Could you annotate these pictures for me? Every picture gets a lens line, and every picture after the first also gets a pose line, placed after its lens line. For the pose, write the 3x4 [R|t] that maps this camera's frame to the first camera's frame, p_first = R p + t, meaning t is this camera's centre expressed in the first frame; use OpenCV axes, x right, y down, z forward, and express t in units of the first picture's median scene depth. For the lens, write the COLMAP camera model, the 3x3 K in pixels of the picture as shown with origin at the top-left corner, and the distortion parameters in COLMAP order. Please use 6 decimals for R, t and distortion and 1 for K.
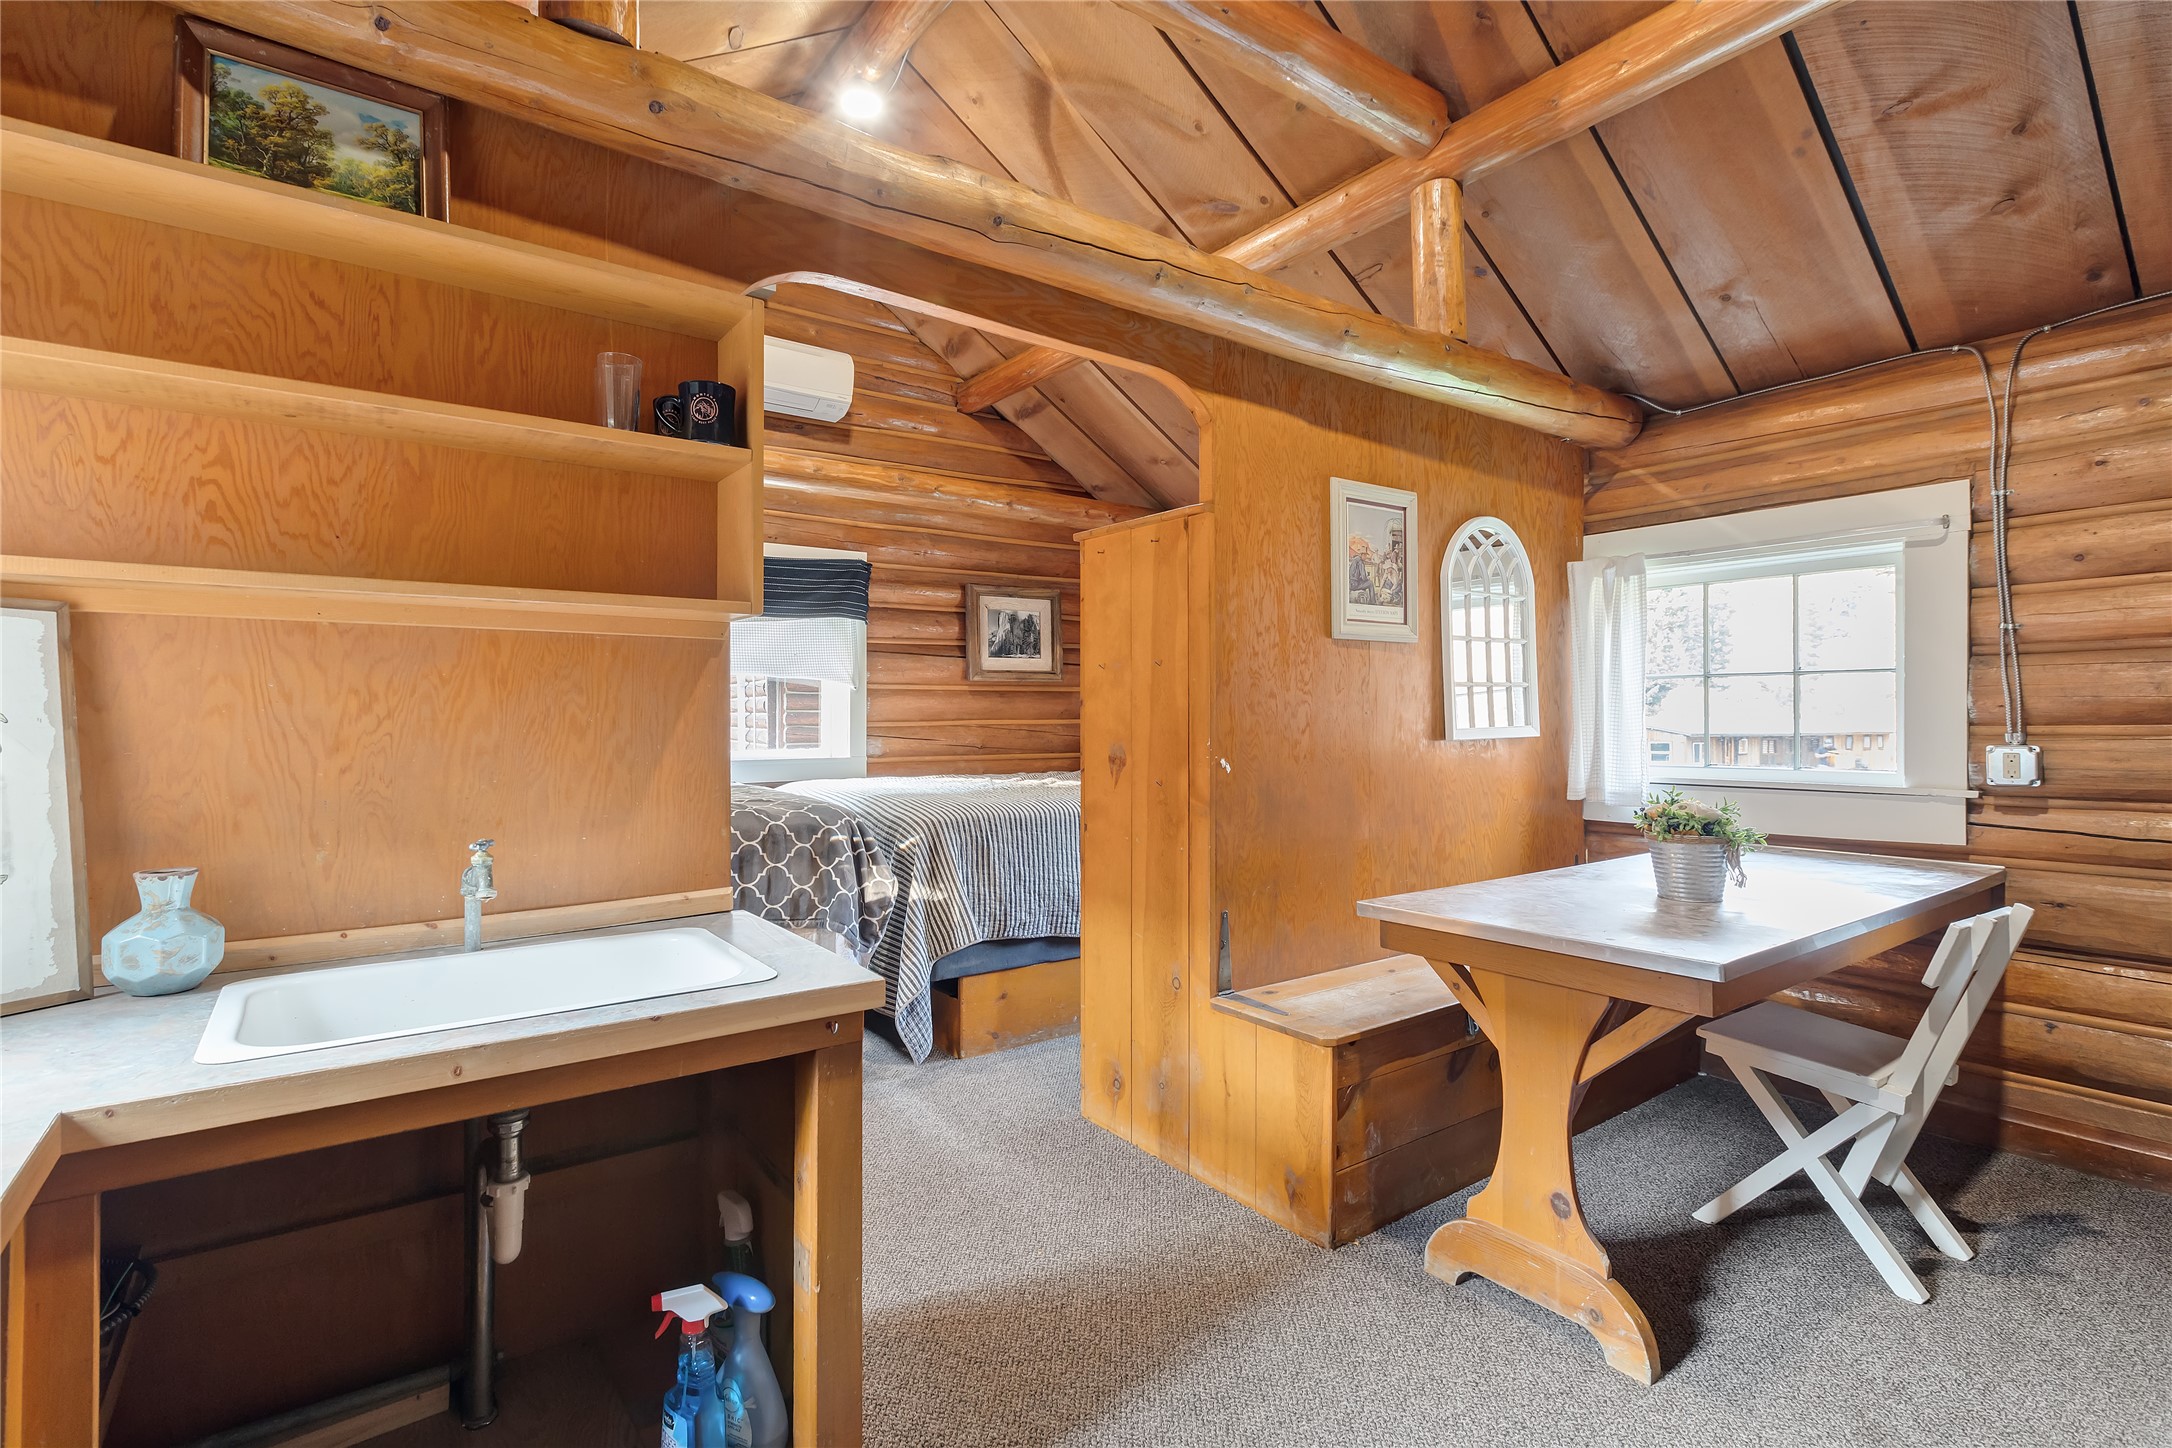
lens RADIAL K [[1020.9, 0, 1086.0], [0, 1020.9, 724.0], [0, 0, 1]] dist [-0.002441, -0.000114]
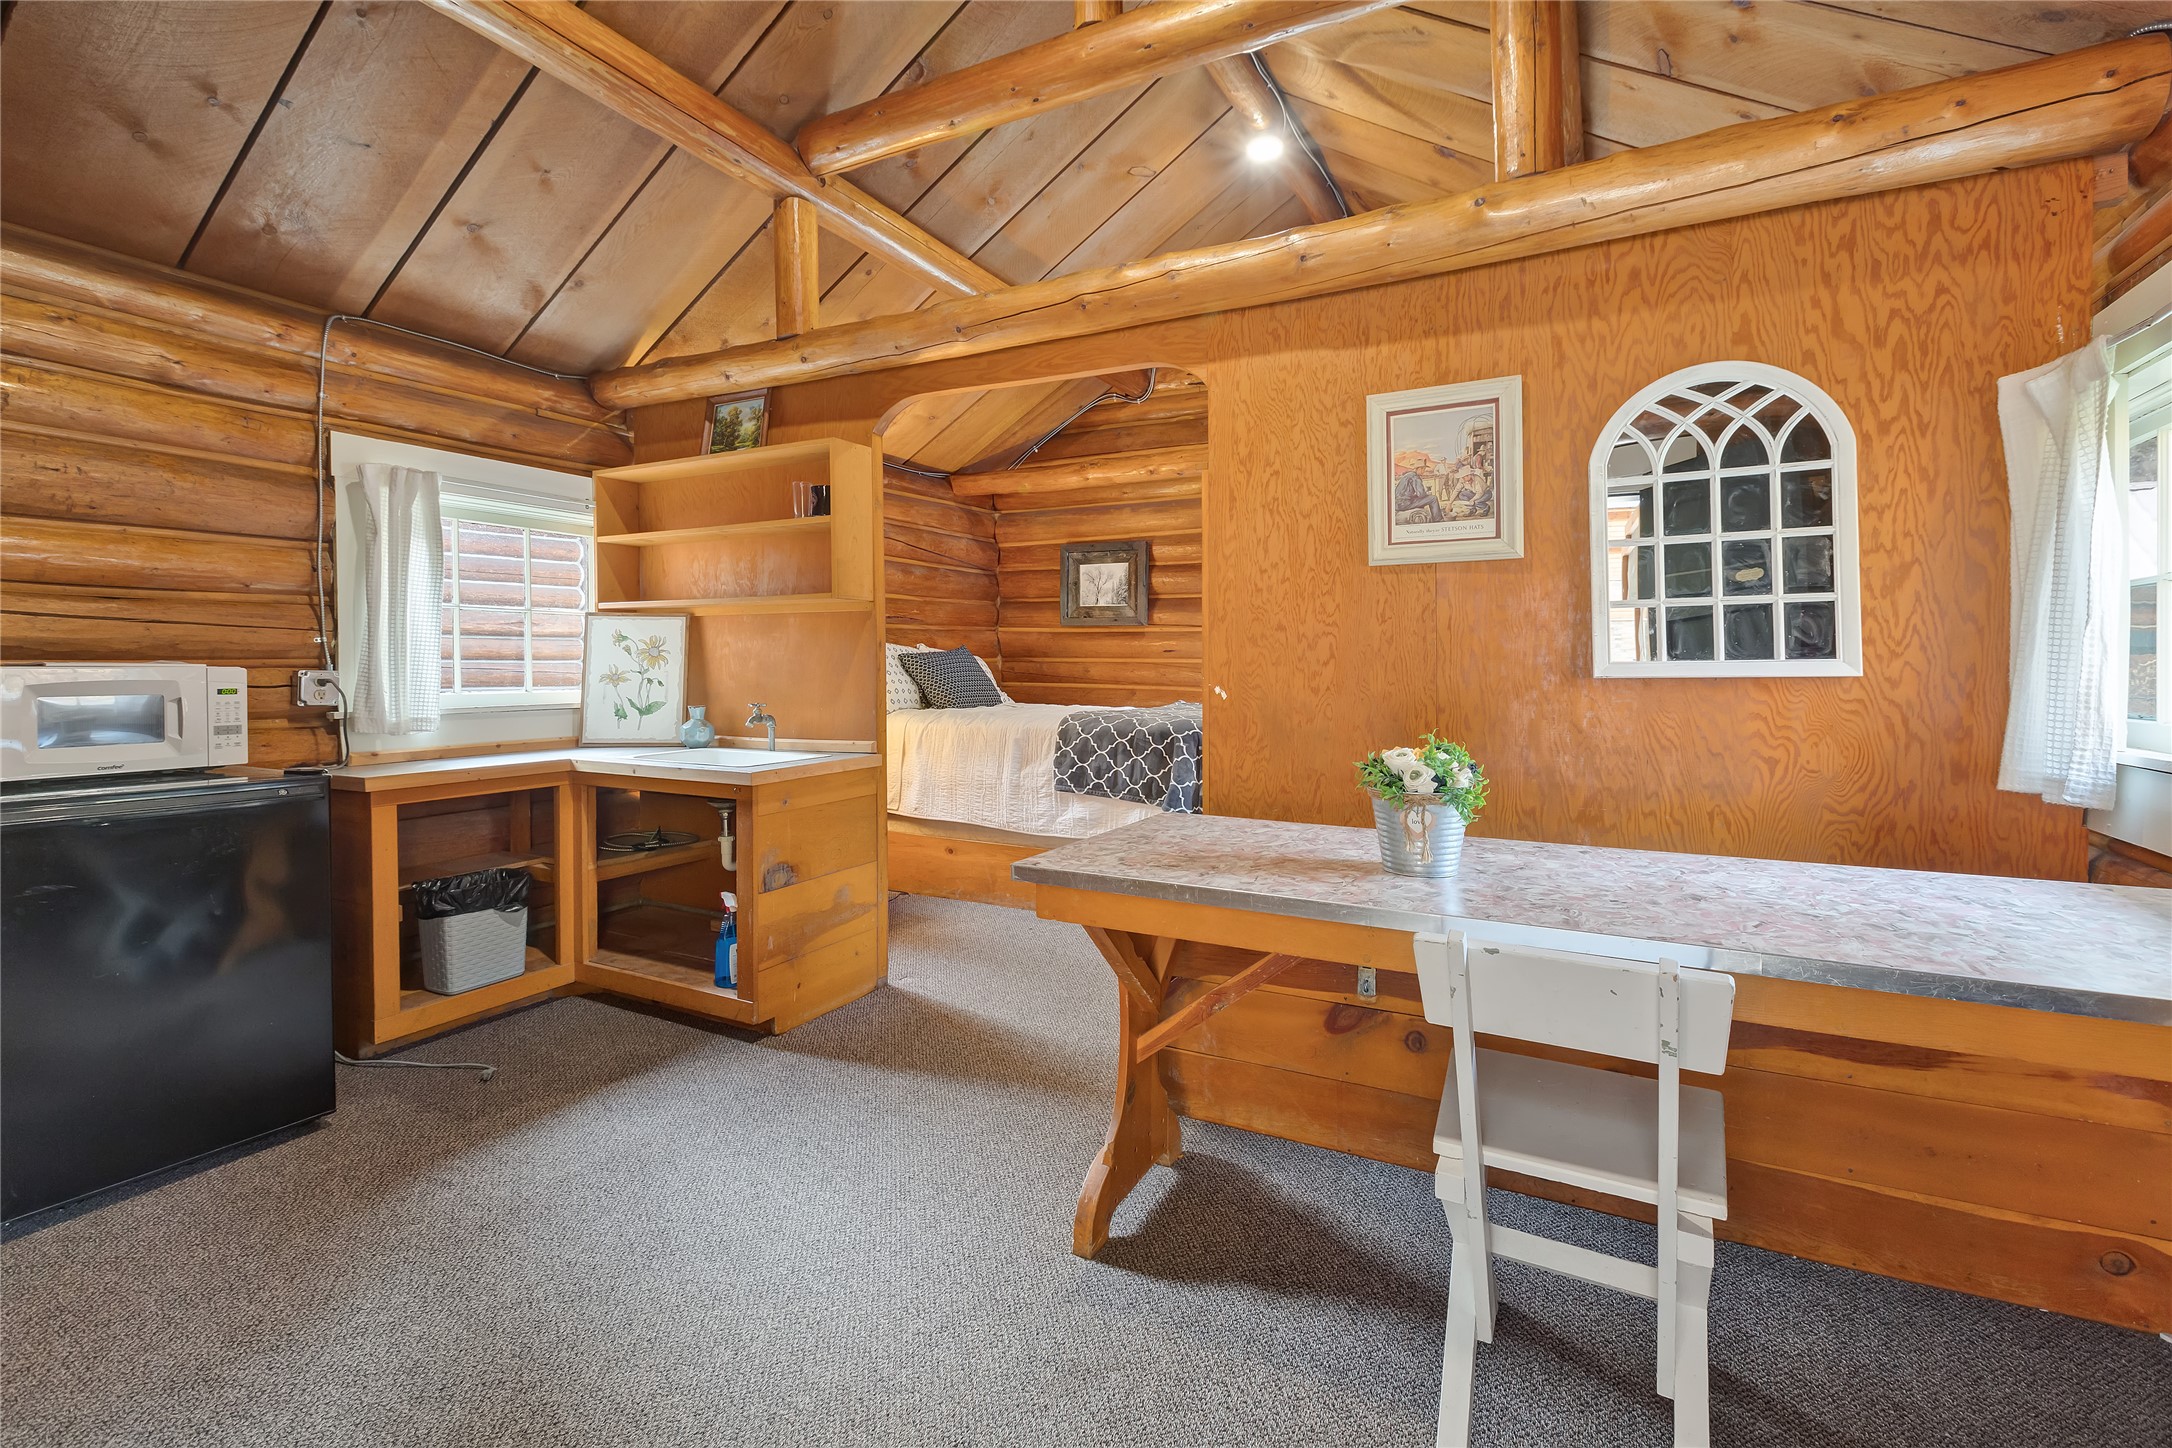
lens RADIAL K [[981.2, 0, 1083.8], [0, 981.2, 702.7], [0, 0, 1]] dist [0.001068, 0.000166]
pose [[0.439857, 0.037695, -0.897276, 0.980413], [-0.005978, 0.999219, 0.039047, 0.009939], [0.898048, -0.011811, 0.439739, 0.366077]]
